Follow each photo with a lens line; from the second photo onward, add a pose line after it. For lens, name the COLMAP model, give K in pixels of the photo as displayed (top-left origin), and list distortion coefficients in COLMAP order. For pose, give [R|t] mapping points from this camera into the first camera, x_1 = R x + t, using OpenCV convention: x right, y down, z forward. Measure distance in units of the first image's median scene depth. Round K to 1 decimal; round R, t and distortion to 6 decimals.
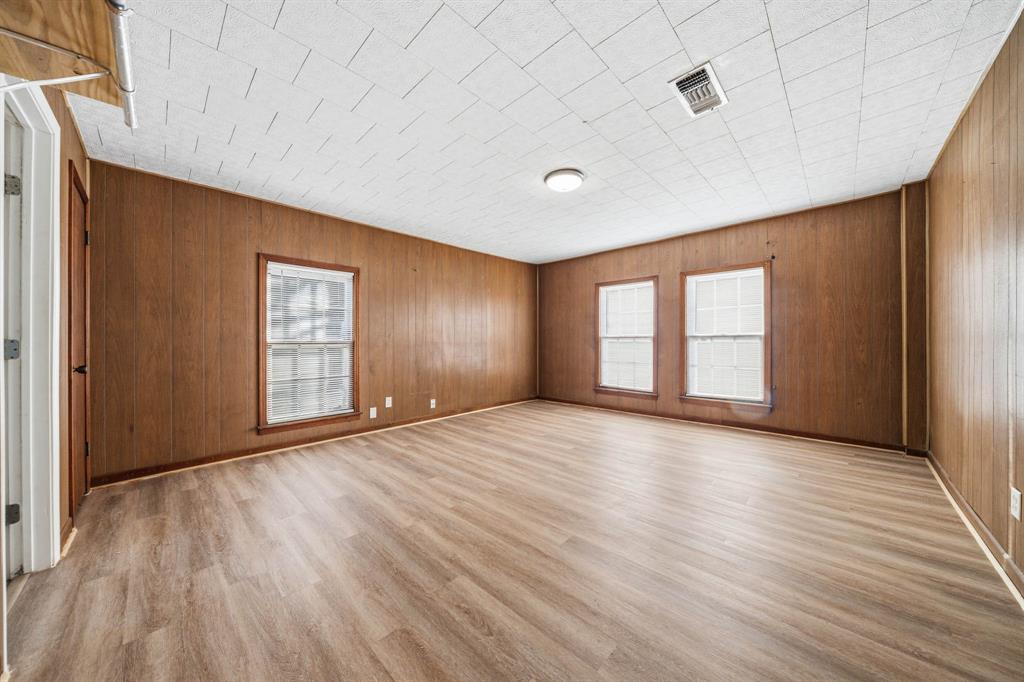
lens RADIAL K [[348.3, 0, 512.0], [0, 348.3, 341.3], [0, 0, 1]] dist [-0.005357, -0.000115]
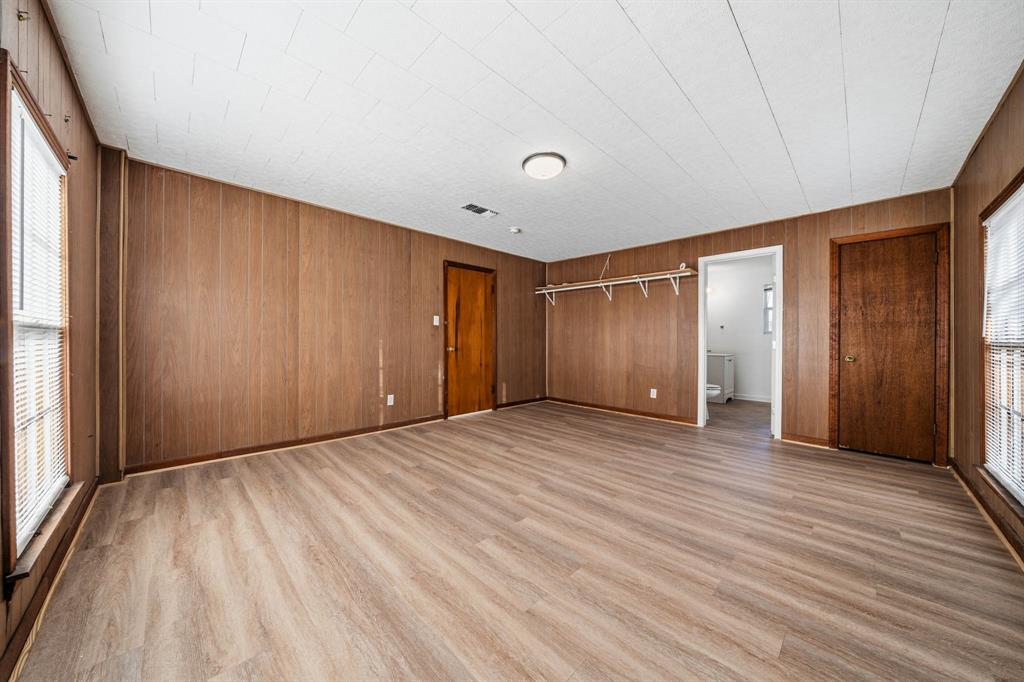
lens RADIAL K [[348.3, 0, 511.8], [0, 348.3, 340.7], [0, 0, 1]] dist [-0.005357, -0.000115]
pose [[-0.999756, -0.000831, 0.022077, 0.205879], [-0.000795, 0.999998, 0.001678, -0.003489], [-0.022078, 0.001660, -0.999755, 1.832613]]
